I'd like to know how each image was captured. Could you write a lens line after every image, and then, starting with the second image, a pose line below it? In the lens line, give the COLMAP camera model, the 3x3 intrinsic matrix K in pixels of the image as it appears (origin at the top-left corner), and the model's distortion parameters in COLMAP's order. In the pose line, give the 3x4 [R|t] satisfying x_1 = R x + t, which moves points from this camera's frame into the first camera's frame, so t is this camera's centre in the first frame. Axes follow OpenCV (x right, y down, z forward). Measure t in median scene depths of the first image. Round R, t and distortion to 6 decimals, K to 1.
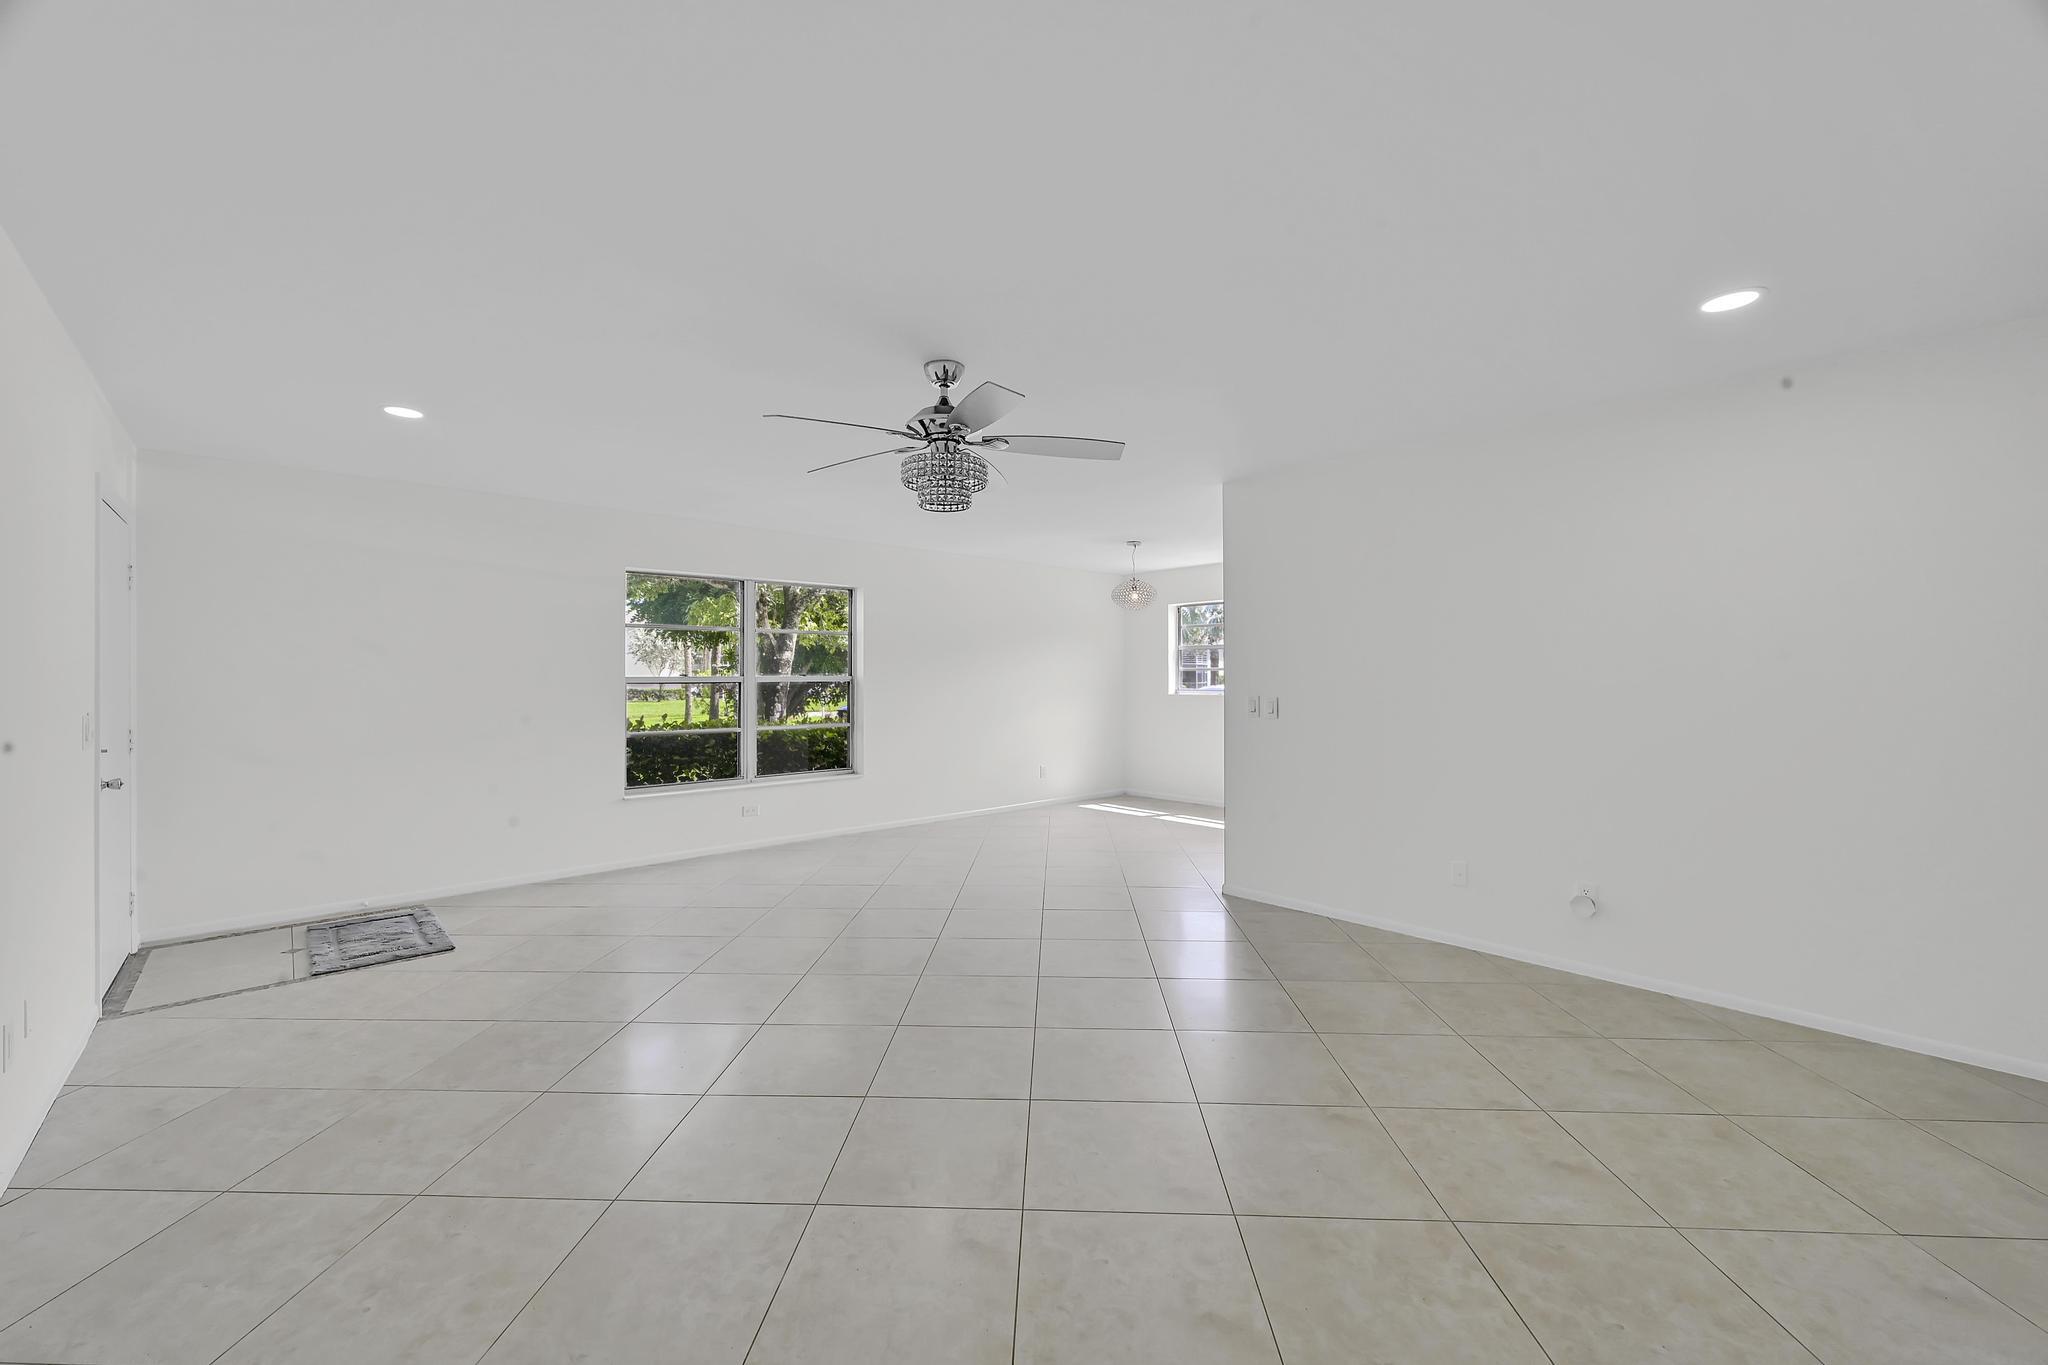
lens RADIAL K [[813.4, 0, 1021.9], [0, 813.4, 687.2], [0, 0, 1]] dist [-0.002339, -0.000292]
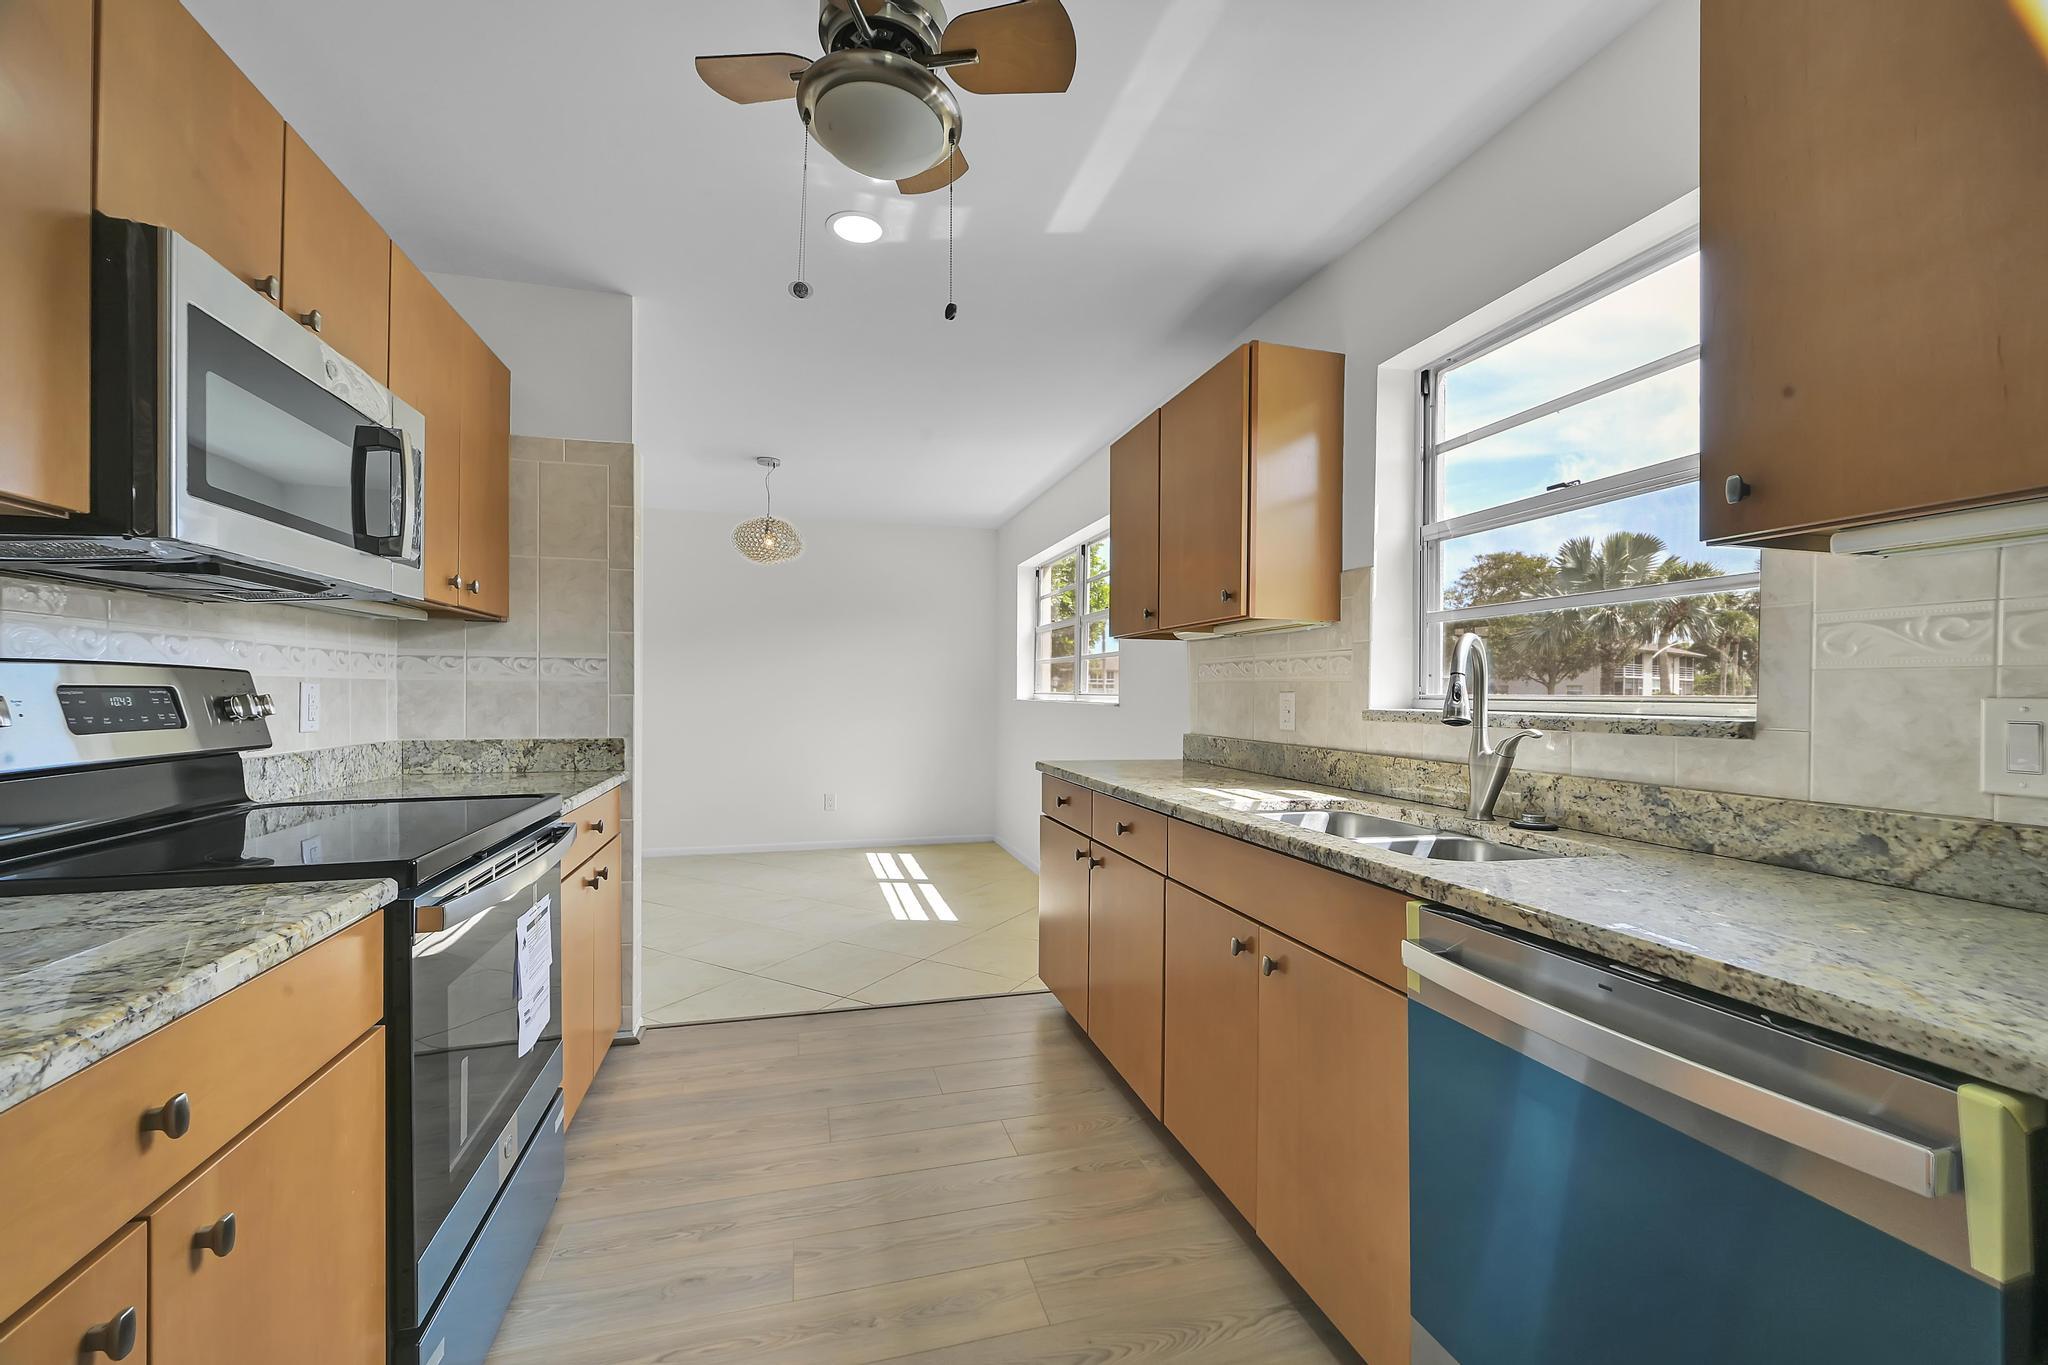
lens RADIAL K [[813.4, 0, 1021.9], [0, 813.4, 687.2], [0, 0, 1]] dist [-0.002339, -0.000292]
pose [[0.897381, 0.009047, -0.441163, 0.897310], [-0.016522, 0.999778, -0.013106, 0.013595], [0.440947, 0.019050, 0.897331, 0.747477]]
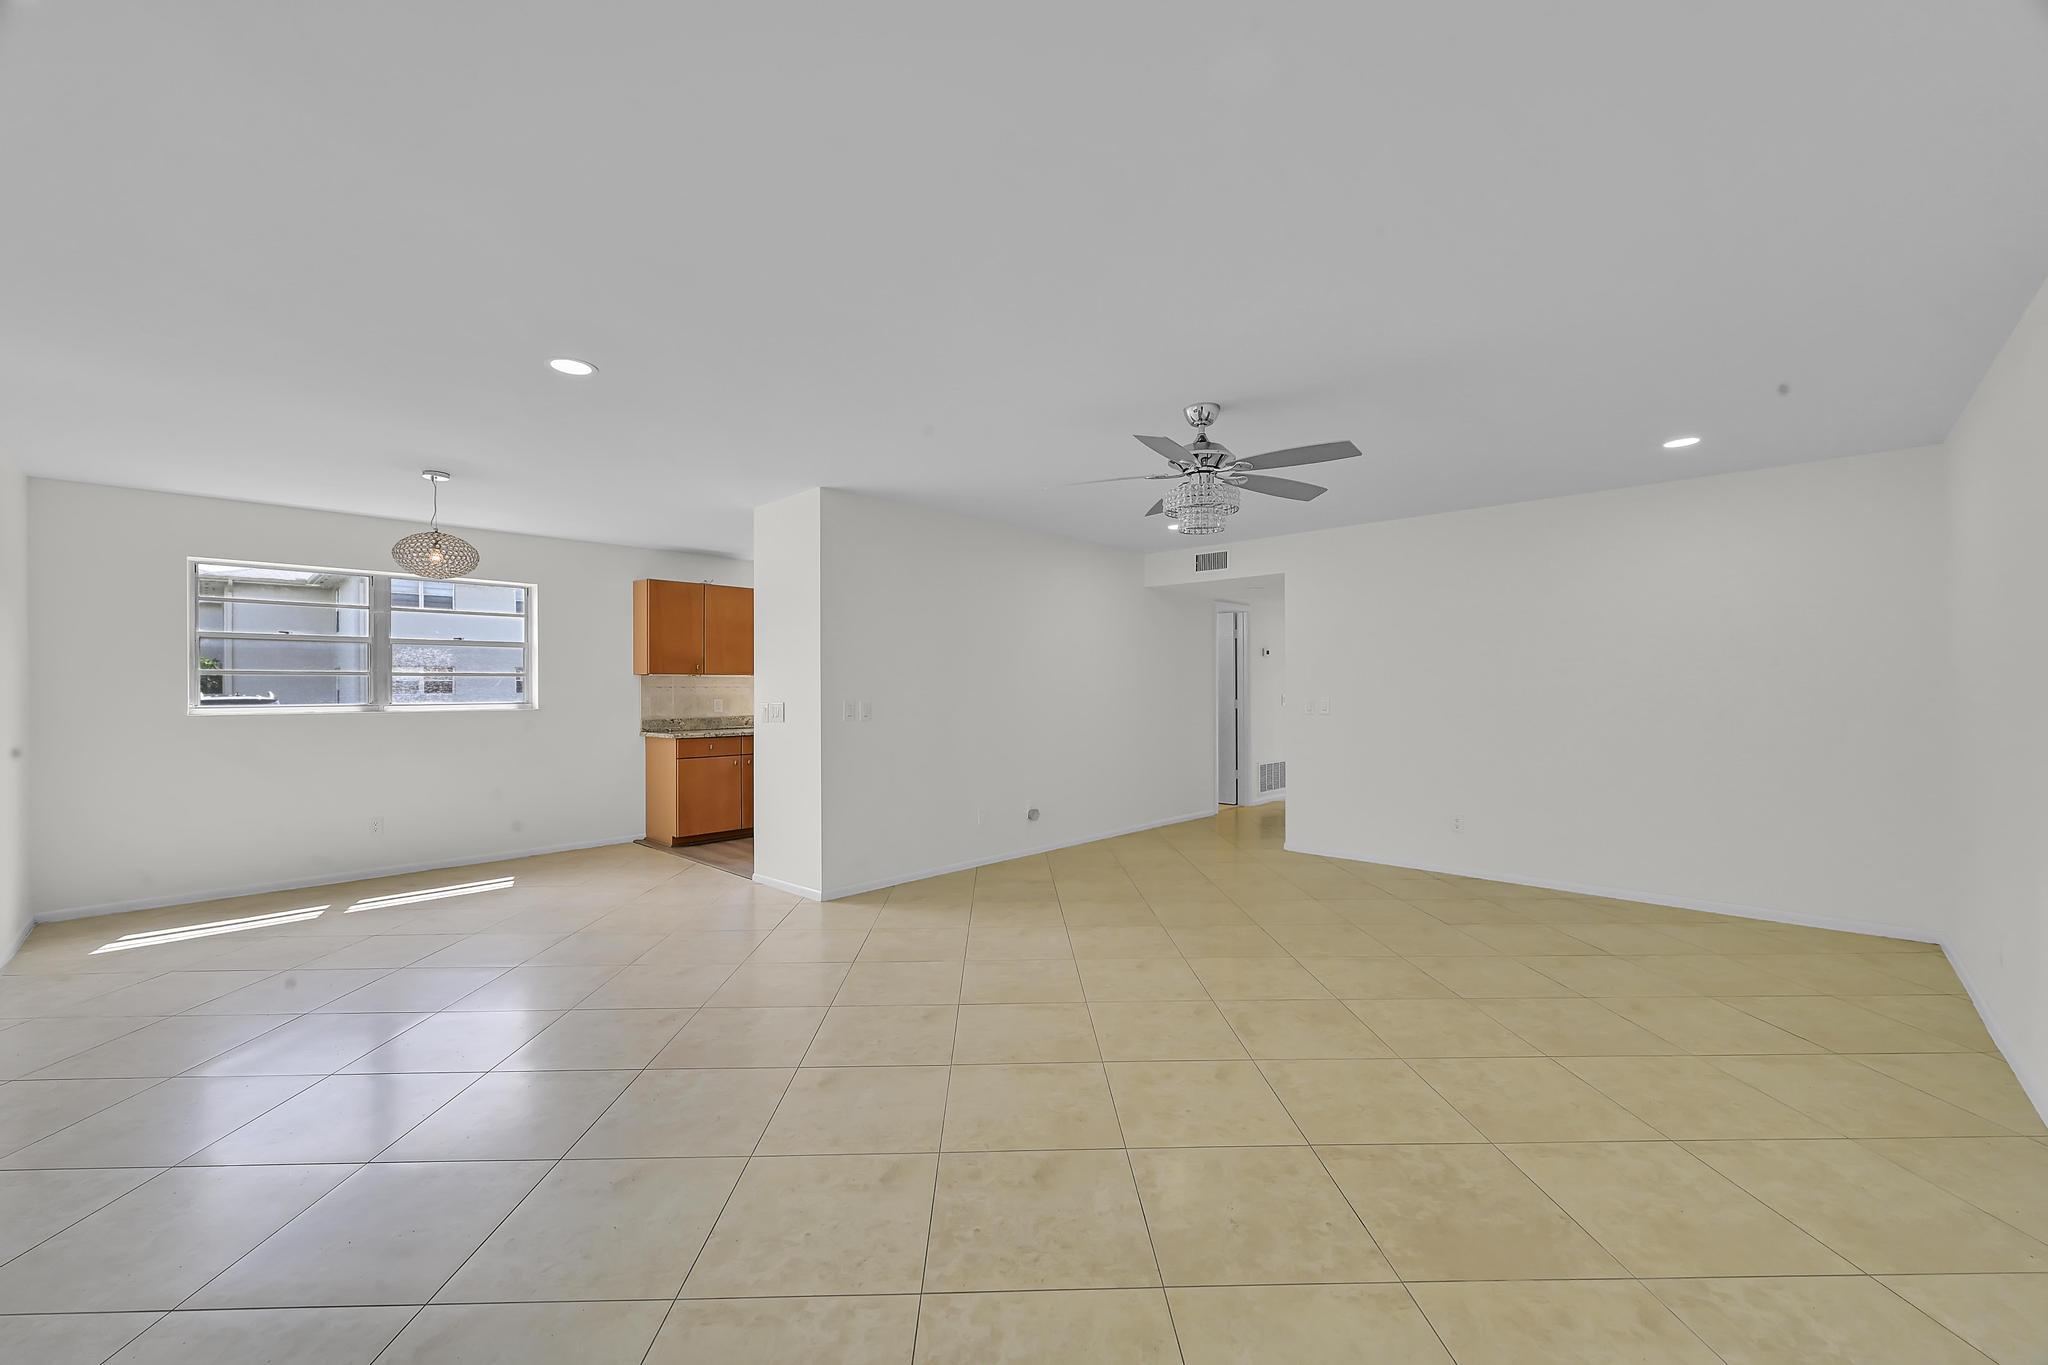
lens RADIAL K [[813.4, 0, 1021.9], [0, 813.4, 687.2], [0, 0, 1]] dist [-0.002339, -0.000292]
pose [[-0.074461, 0.007095, 0.997199, -0.789330], [0.015756, 0.999858, -0.005937, 0.002932], [-0.997099, 0.015270, -0.074562, 0.866014]]
